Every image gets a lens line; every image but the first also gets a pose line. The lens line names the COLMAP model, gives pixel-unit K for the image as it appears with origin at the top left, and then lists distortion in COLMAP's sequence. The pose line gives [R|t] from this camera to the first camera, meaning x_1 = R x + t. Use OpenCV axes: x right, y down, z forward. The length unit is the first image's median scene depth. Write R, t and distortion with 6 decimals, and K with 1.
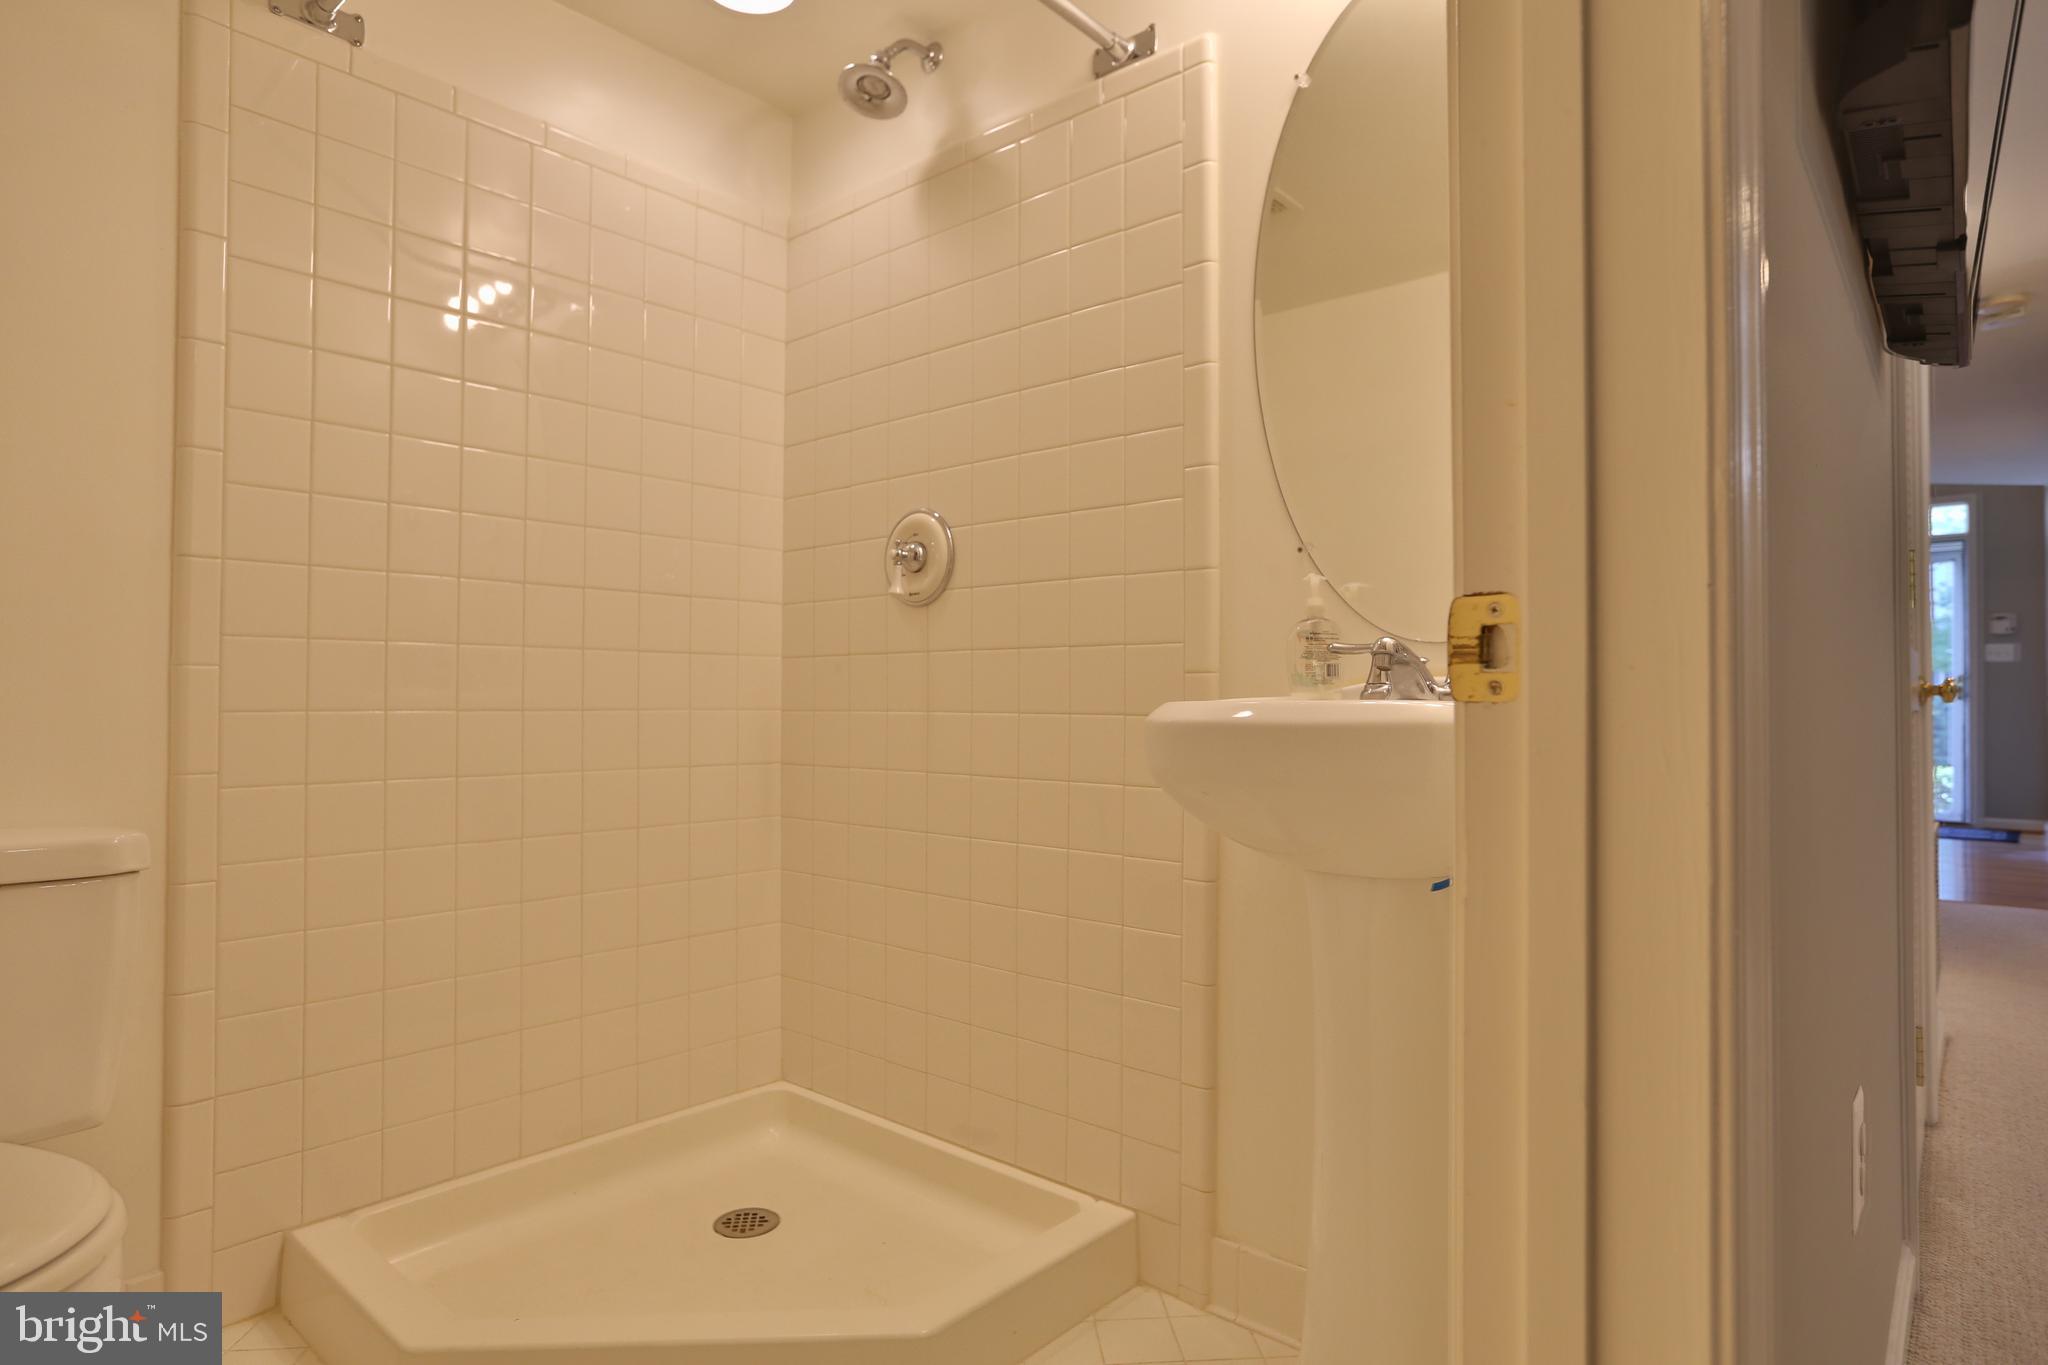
lens RADIAL K [[1081.3, 0, 1025.9], [0, 1081.3, 688.6], [0, 0, 1]] dist [-0.000287, 0.000094]
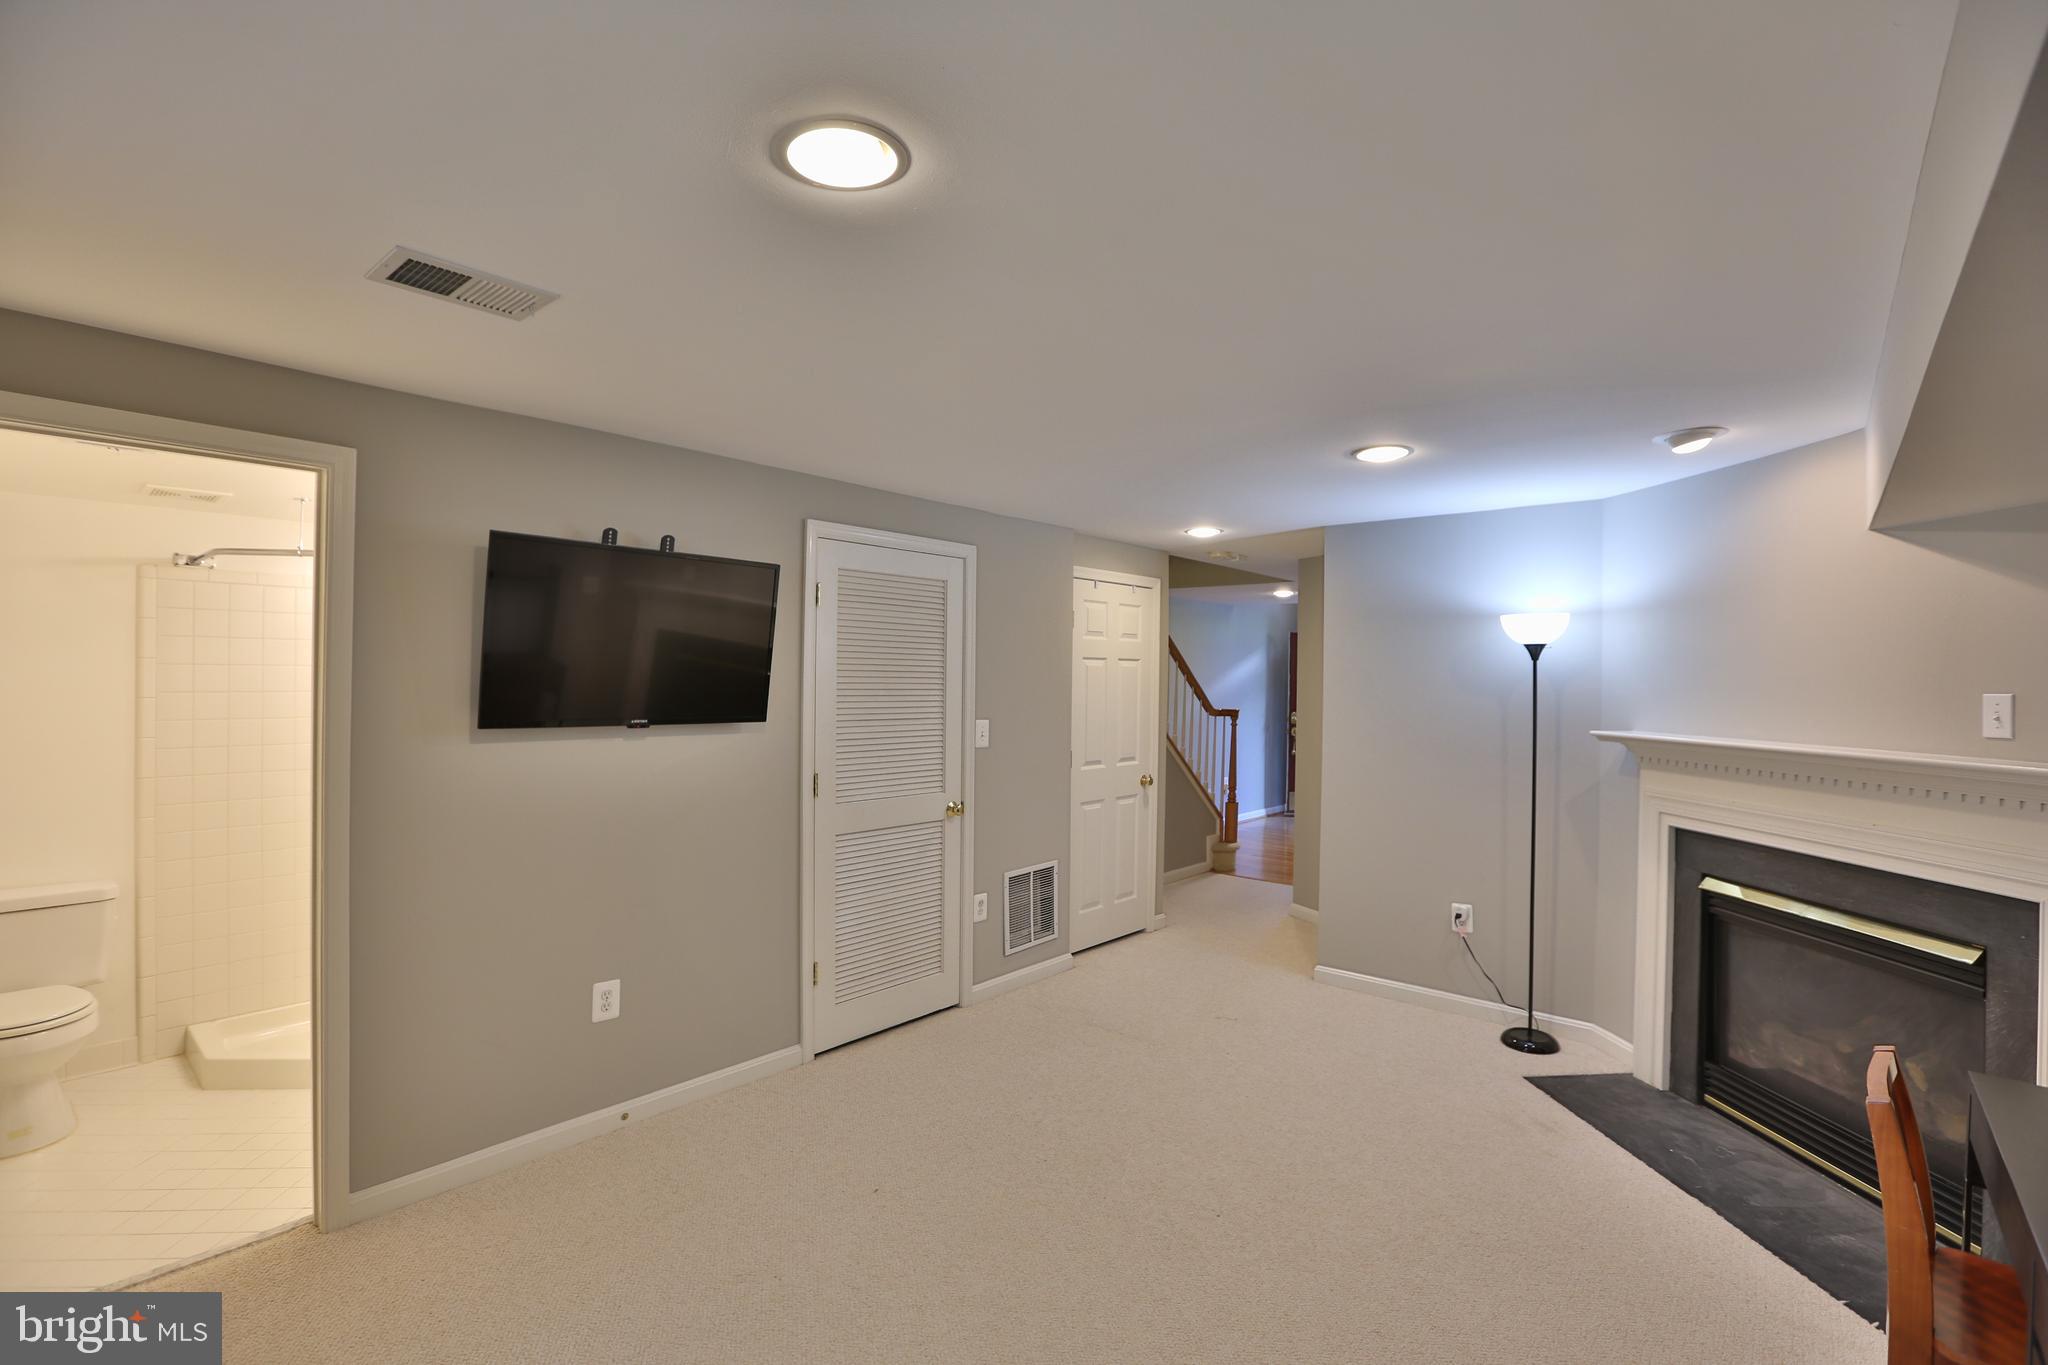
lens RADIAL K [[921.7, 0, 1029.8], [0, 921.7, 690.7], [0, 0, 1]] dist [-0.031860, 0.001512]
pose [[0.999891, 0.005573, -0.013704, 1.518232], [-0.005264, 0.999733, 0.022498, -0.412464], [0.013825, -0.022423, 0.999653, -1.236842]]
